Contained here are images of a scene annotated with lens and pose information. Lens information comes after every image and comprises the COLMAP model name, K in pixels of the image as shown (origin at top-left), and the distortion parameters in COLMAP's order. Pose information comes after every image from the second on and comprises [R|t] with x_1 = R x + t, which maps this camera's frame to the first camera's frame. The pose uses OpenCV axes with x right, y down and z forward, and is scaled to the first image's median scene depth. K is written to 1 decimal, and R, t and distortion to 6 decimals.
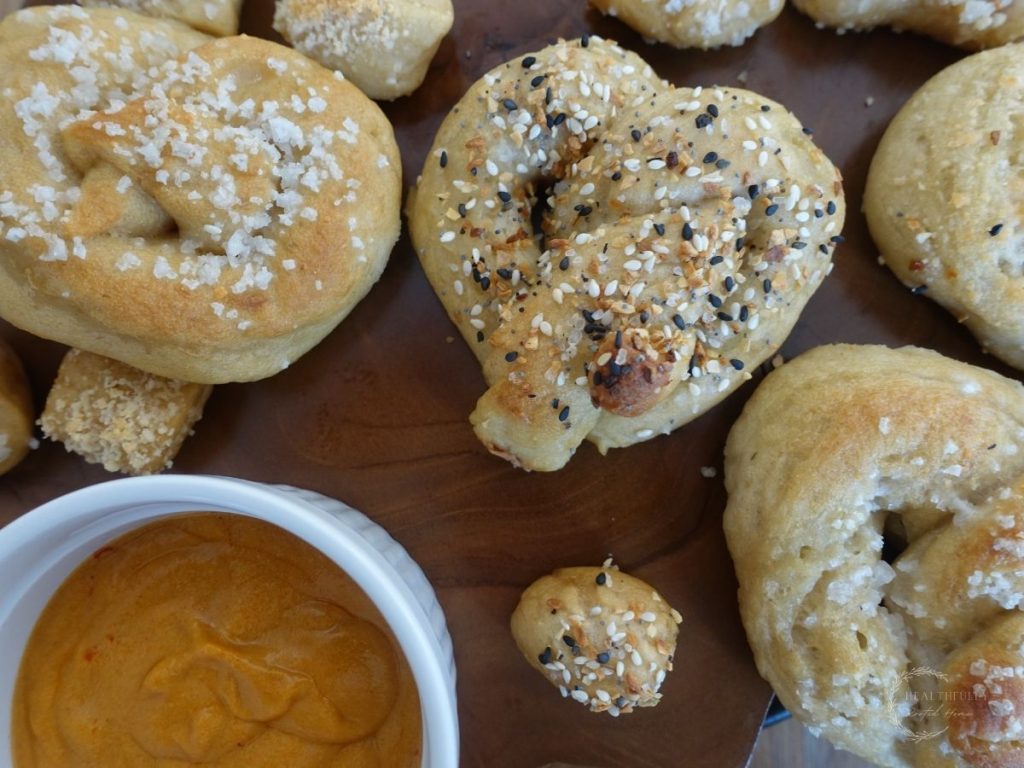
lens RADIAL K [[831.1, 0, 506.9], [0, 831.1, 368.3], [0, 0, 1]] dist [-0.011384, -0.009355]
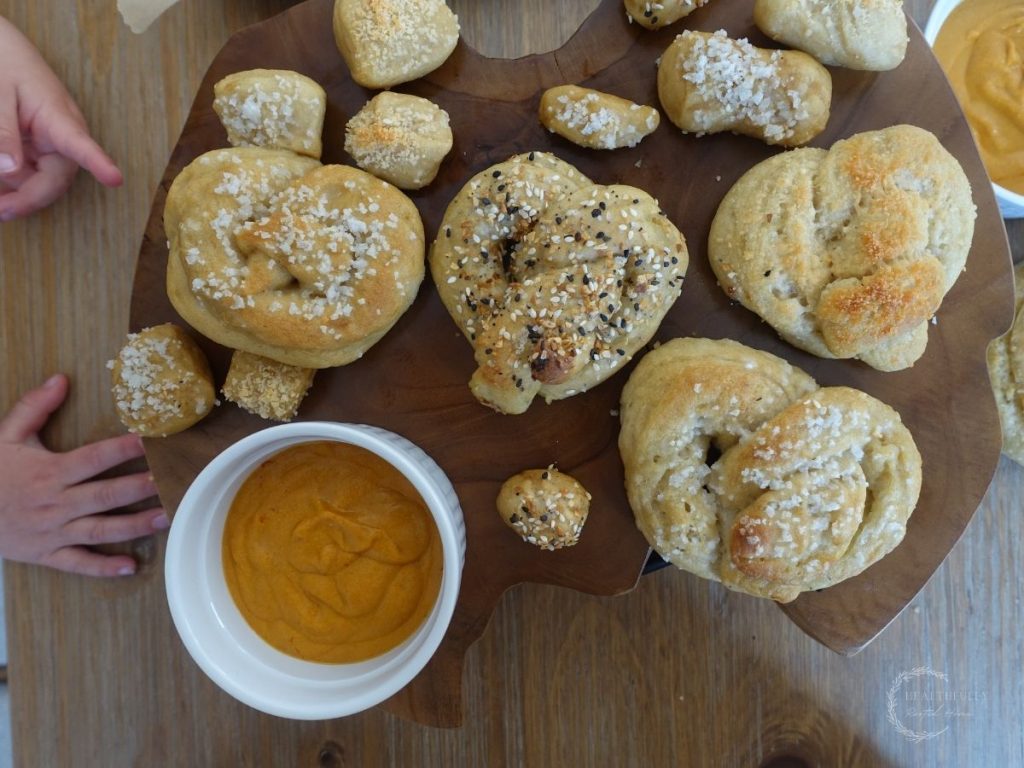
lens RADIAL K [[831.1, 0, 516.6], [0, 831.1, 385.3], [0, 0, 1]] dist [-0.011384, -0.009355]
pose [[0.998691, -0.015578, -0.048716, 0.146269], [0.020881, 0.993676, 0.110324, -0.133236], [0.046689, -0.111197, 0.992701, -0.739184]]
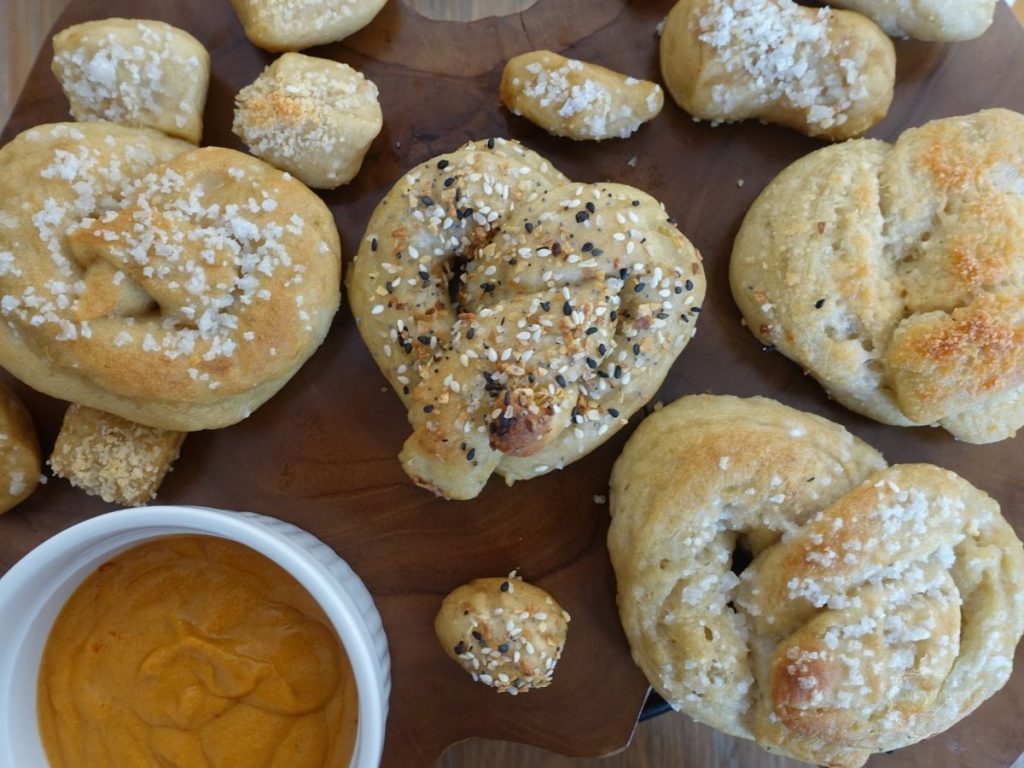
lens RADIAL K [[917.6, 0, 477.3], [0, 917.6, 415.3], [0, 0, 1]] dist [-0.014870, -0.017473]
pose [[0.999893, -0.006589, -0.013055, 0.094701], [0.007113, 0.999155, 0.040480, -0.058257], [0.012778, -0.040568, 0.999095, -0.364288]]
